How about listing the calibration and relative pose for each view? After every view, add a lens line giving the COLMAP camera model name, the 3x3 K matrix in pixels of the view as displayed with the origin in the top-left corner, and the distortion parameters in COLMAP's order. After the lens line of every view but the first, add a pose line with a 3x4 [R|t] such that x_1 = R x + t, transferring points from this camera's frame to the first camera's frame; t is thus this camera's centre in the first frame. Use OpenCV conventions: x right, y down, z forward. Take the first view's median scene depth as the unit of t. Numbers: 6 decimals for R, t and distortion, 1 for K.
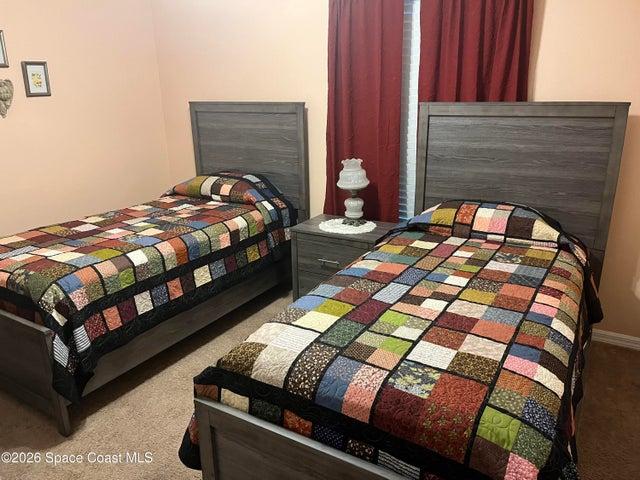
lens RADIAL K [[483.4, 0, 319.6], [0, 483.4, 237.9], [0, 0, 1]] dist [0.036915, -0.069847]
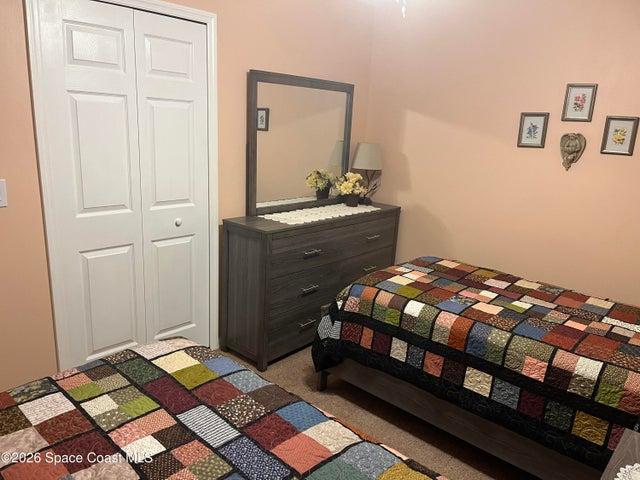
lens RADIAL K [[483.4, 0, 320.1], [0, 483.4, 240.8], [0, 0, 1]] dist [0.036915, -0.069847]
pose [[-0.189564, 0.240200, -0.952034, 0.547000], [-0.338129, 0.894336, 0.292969, -0.295380], [0.921810, 0.377447, -0.088315, 0.825160]]
